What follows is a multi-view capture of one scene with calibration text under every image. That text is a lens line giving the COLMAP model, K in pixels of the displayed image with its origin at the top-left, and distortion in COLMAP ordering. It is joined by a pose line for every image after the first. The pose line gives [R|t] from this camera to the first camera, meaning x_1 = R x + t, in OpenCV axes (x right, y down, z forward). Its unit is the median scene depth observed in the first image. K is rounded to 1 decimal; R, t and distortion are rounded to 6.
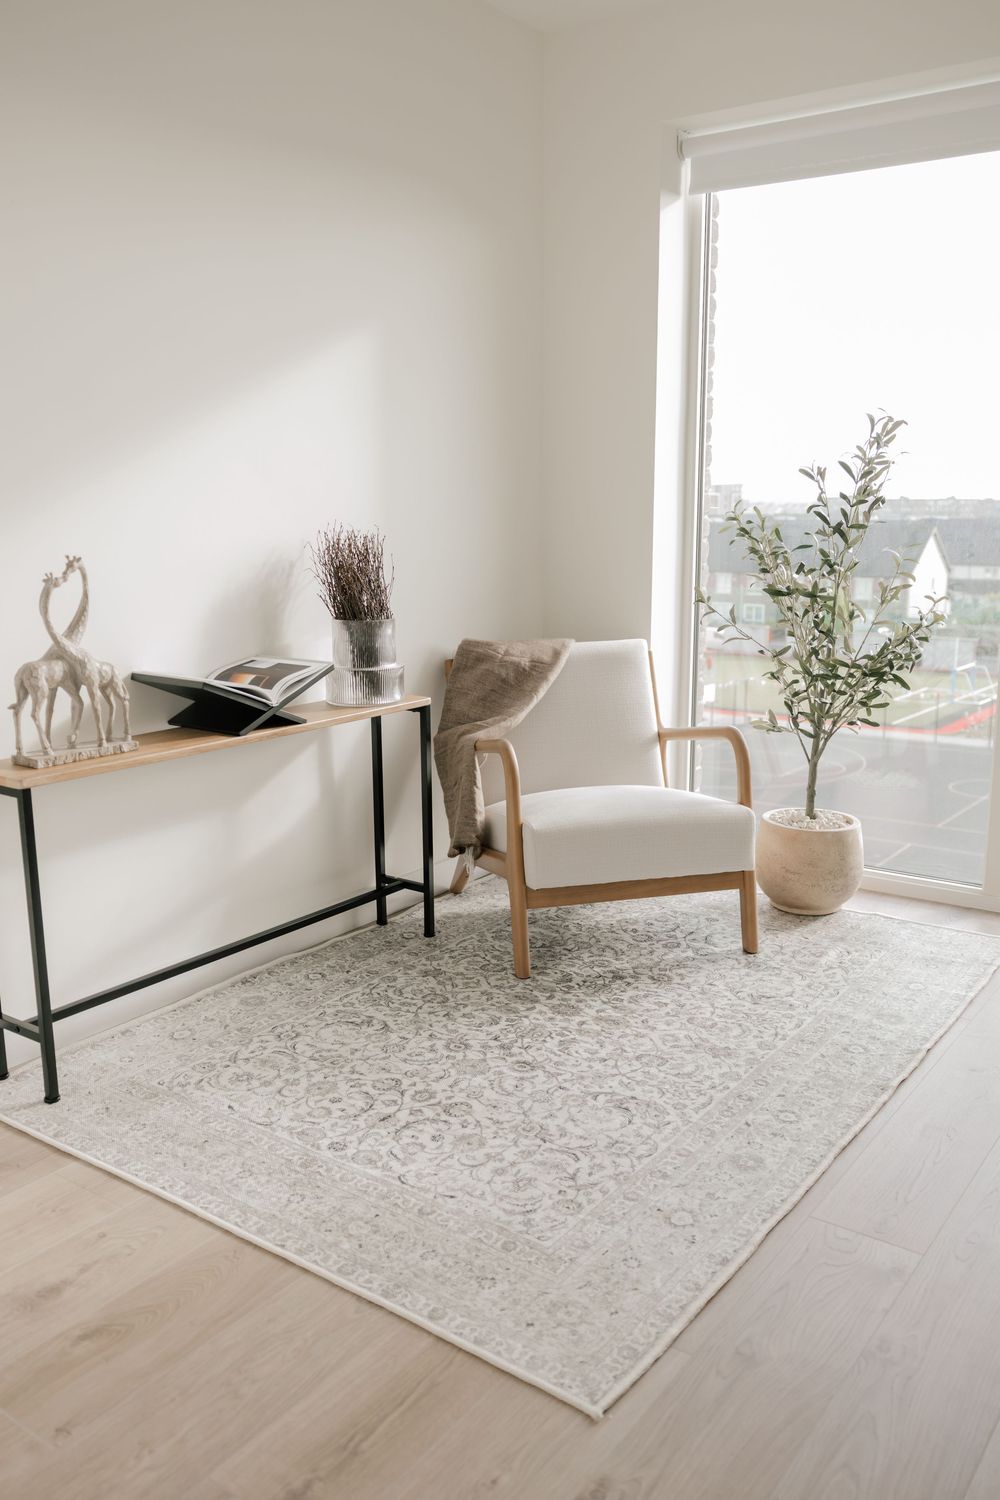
lens RADIAL K [[1242.2, 0, 499.9], [0, 1242.2, 754.7], [0, 0, 1]] dist [-0.012541, -0.004989]
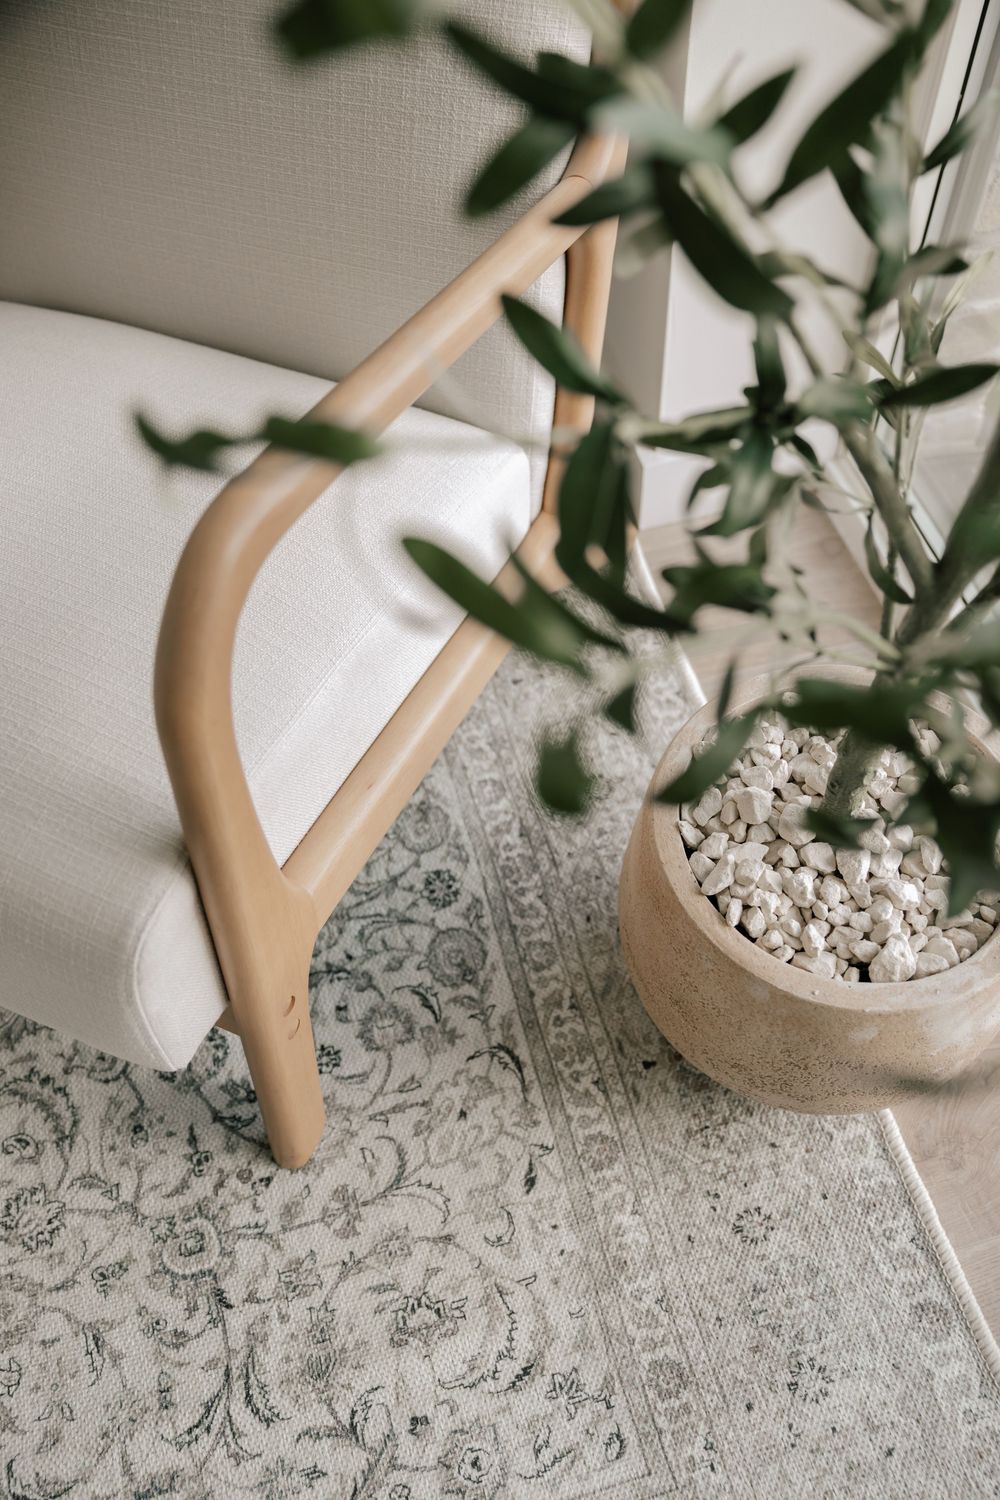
lens RADIAL K [[1196.5, 0, 503.3], [0, 1196.5, 750.9], [0, 0, 1]] dist [-0.020657, 0.015852]
pose [[0.770167, 0.508591, -0.384939, 0.320293], [-0.085231, 0.680148, 0.728103, -0.137370], [0.632122, -0.527953, 0.567175, 0.950588]]
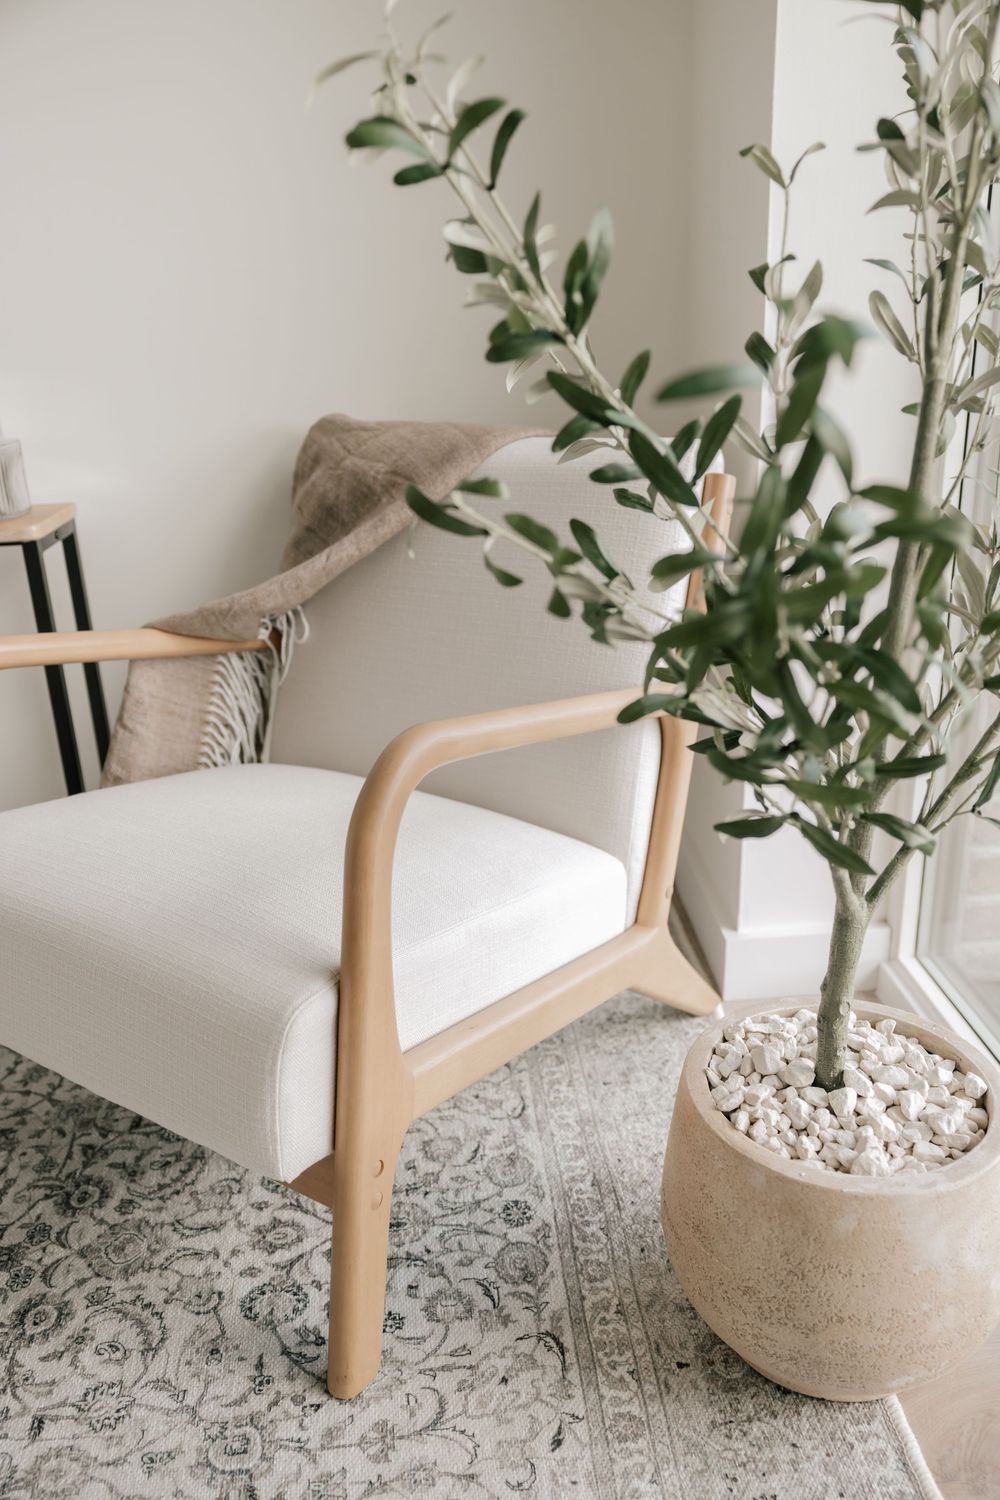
lens RADIAL K [[1196.5, 0, 507.4], [0, 1196.5, 757.4], [0, 0, 1]] dist [-0.020657, 0.015852]
pose [[0.648214, 0.251037, -0.718887, 0.439408], [-0.124897, 0.966359, 0.224837, -0.089805], [0.751146, -0.055956, 0.657761, 0.859375]]
